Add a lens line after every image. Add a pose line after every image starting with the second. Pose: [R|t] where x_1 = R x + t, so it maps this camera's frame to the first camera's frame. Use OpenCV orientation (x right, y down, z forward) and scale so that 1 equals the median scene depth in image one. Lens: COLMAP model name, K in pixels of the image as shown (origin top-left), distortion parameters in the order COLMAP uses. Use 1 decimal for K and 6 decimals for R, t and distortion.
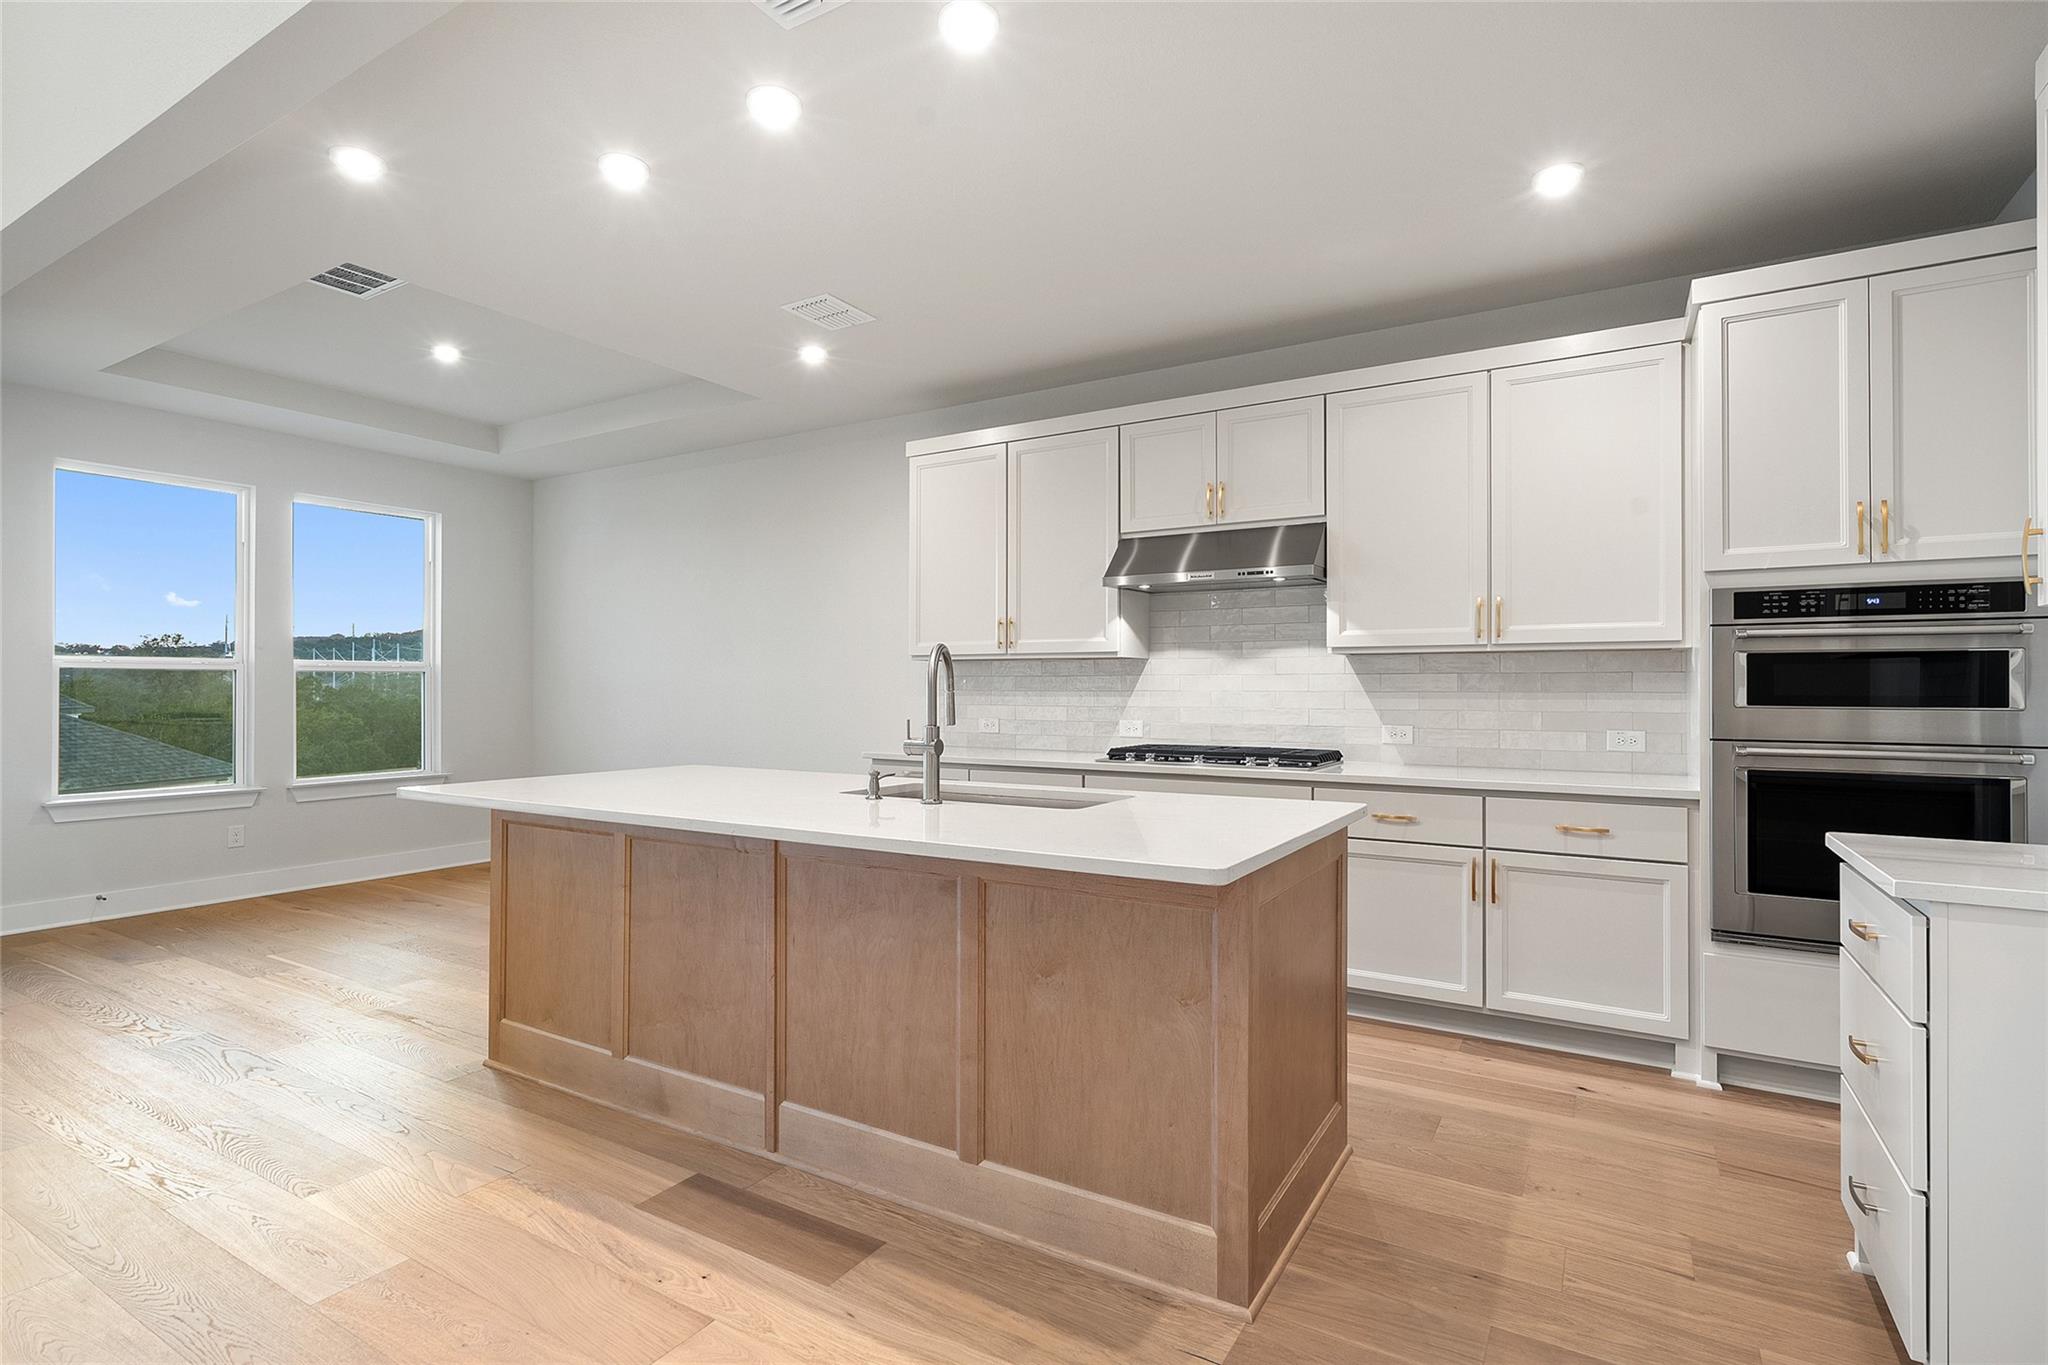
lens RADIAL K [[996.6, 0, 1021.8], [0, 996.6, 678.6], [0, 0, 1]] dist [0.007587, 0.000333]
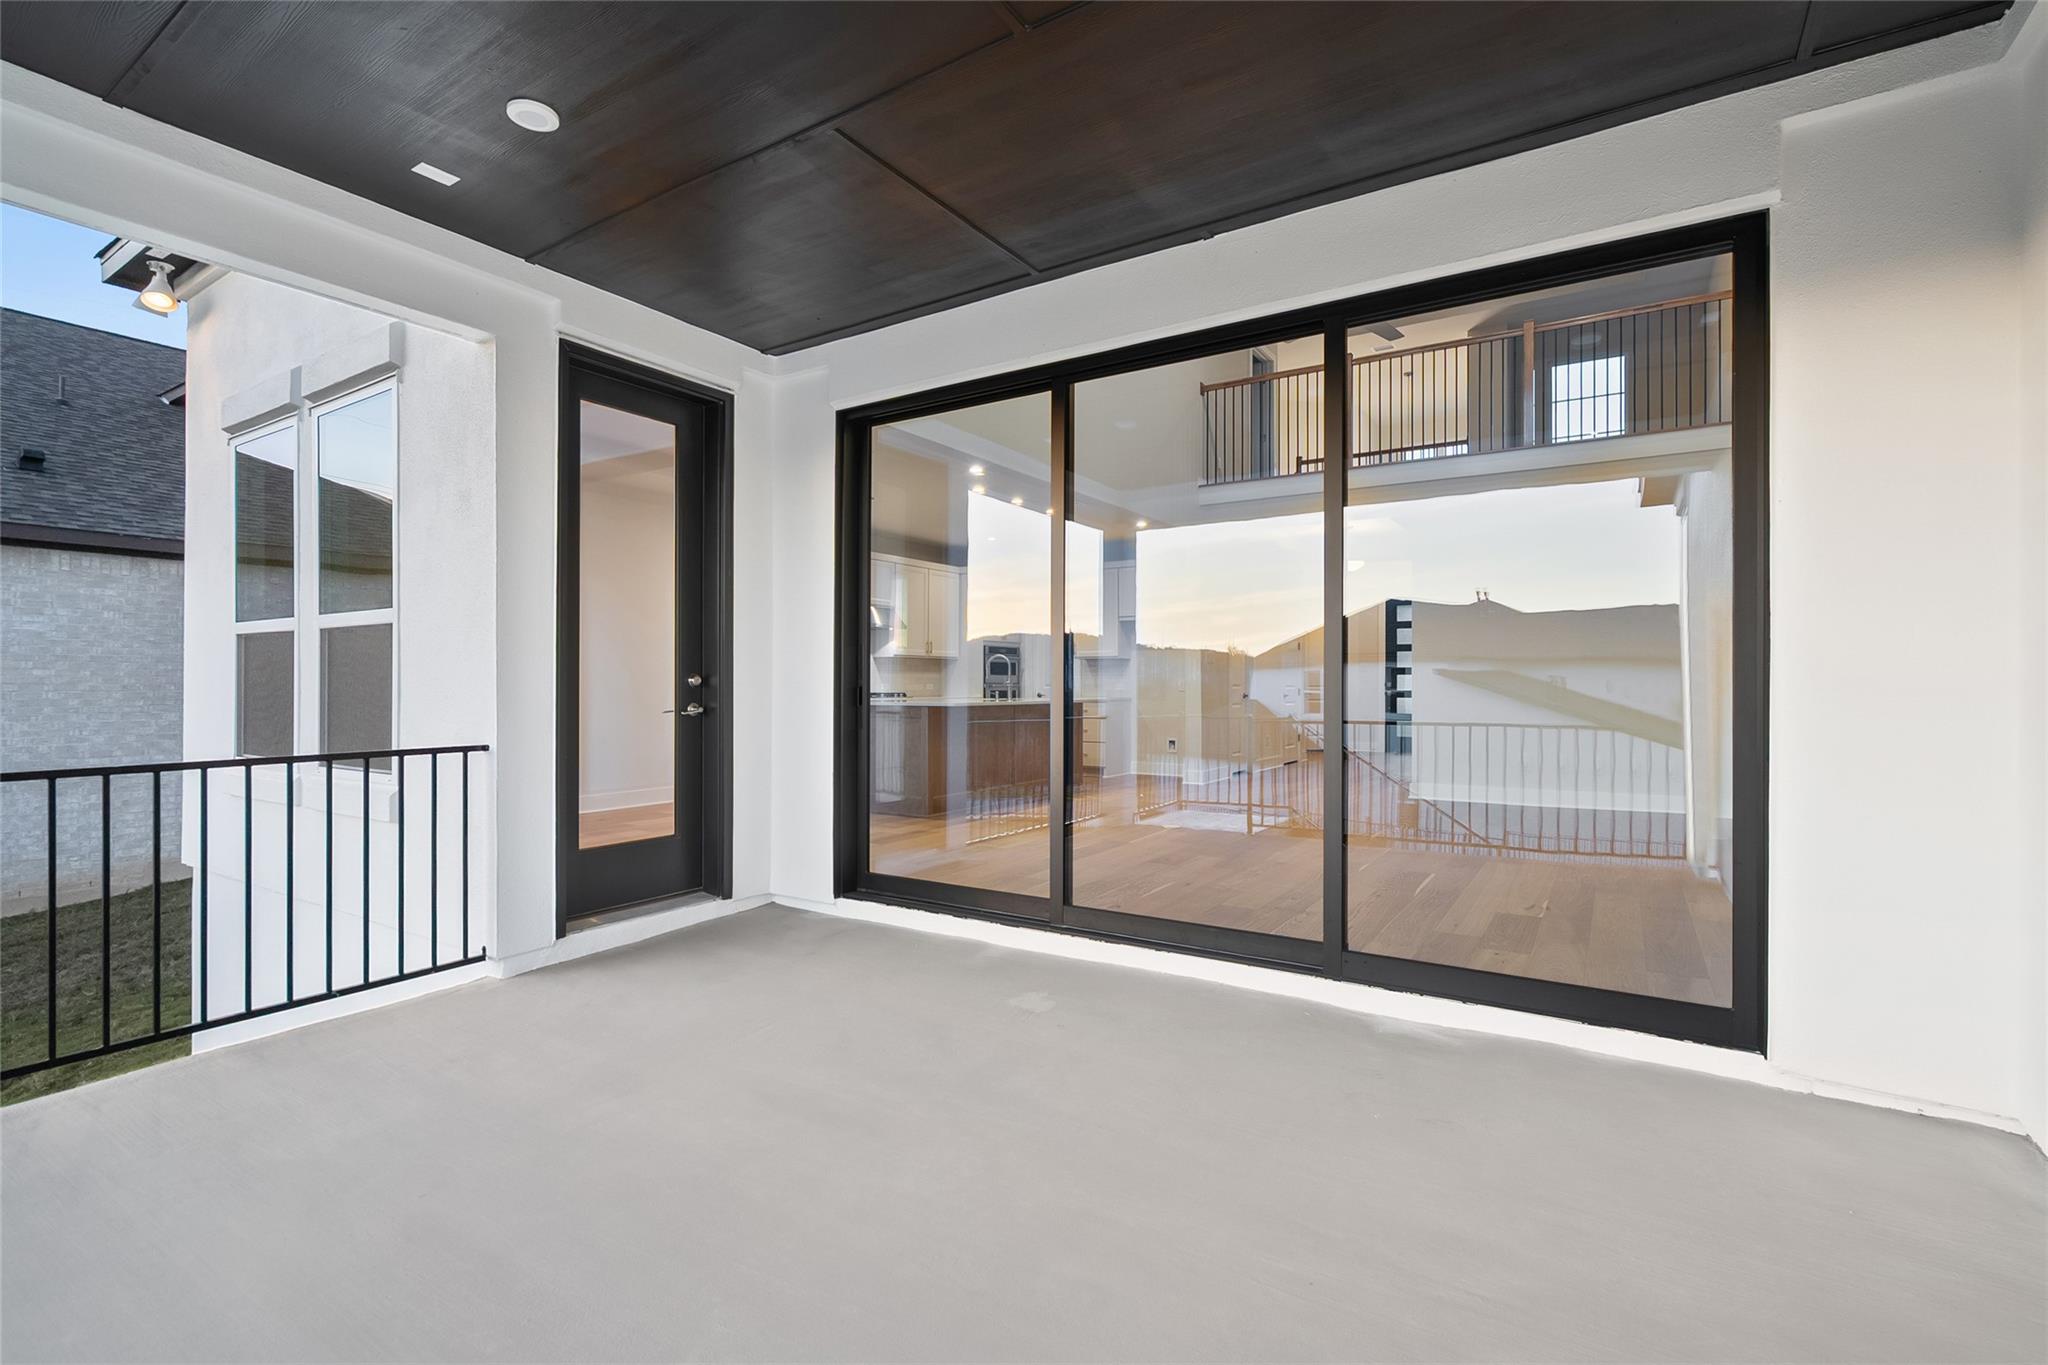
lens RADIAL K [[934.7, 0, 1017.0], [0, 934.7, 686.6], [0, 0, 1]] dist [-0.003982, 0.001143]
pose [[0.032637, -0.008748, 0.999429, -3.084071], [-0.010908, 0.999899, 0.009108, 0.039812], [-0.999408, -0.011199, 0.032538, 0.773410]]
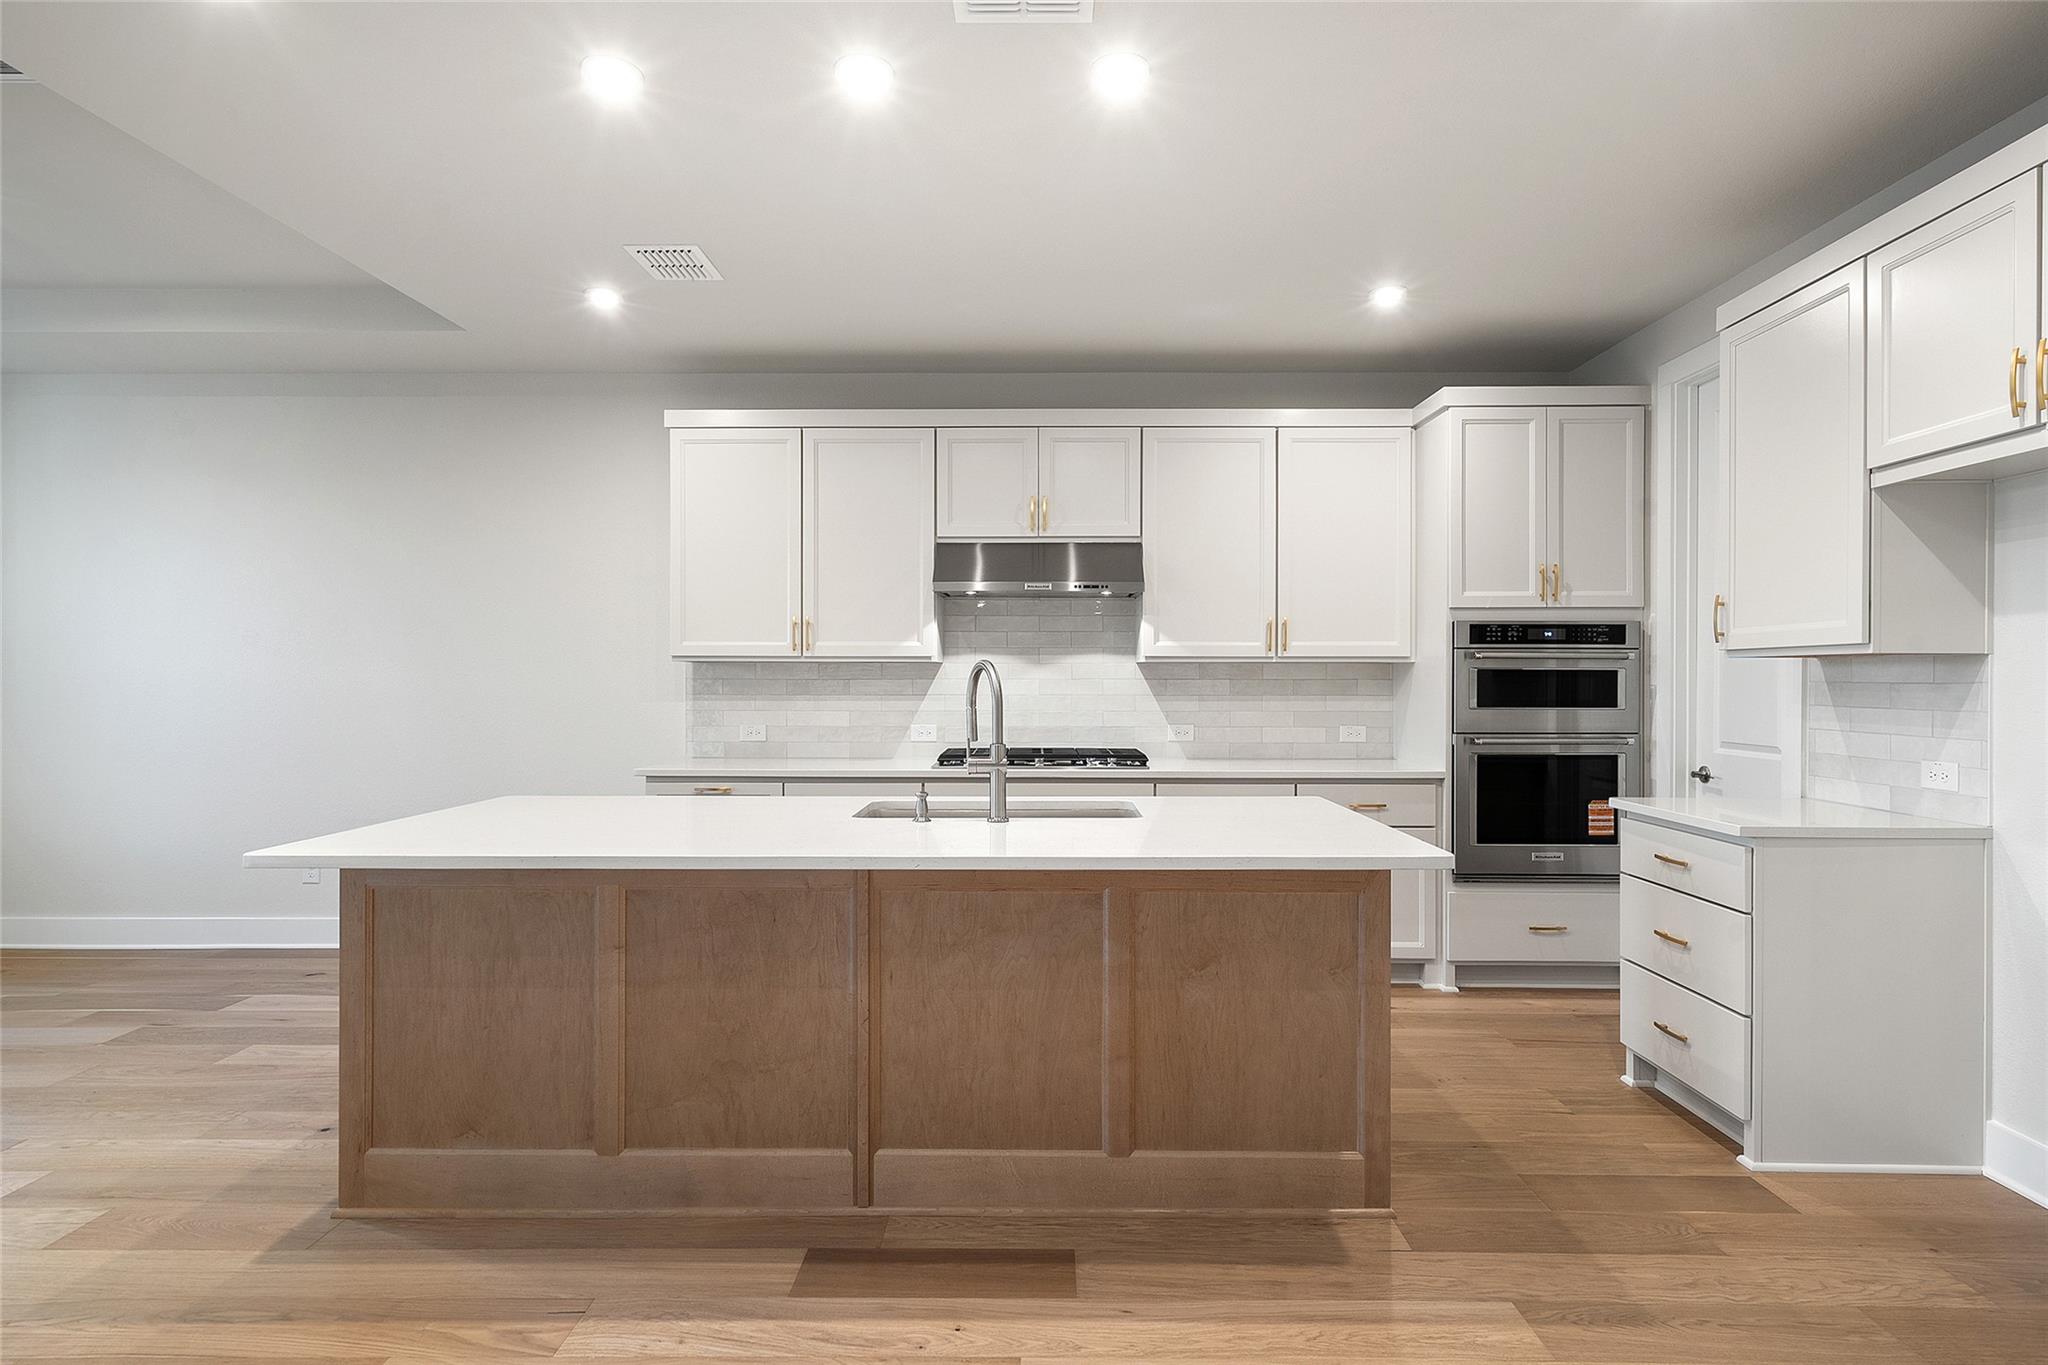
lens RADIAL K [[1063.1, 0, 1036.7], [0, 1063.1, 678.5], [0, 0, 1]] dist [0.012454, -0.000093]
pose [[0.859106, -0.002137, 0.511794, -0.539504], [-0.004596, 0.999919, 0.011891, -0.027514], [-0.511777, -0.012568, 0.859026, 0.060644]]
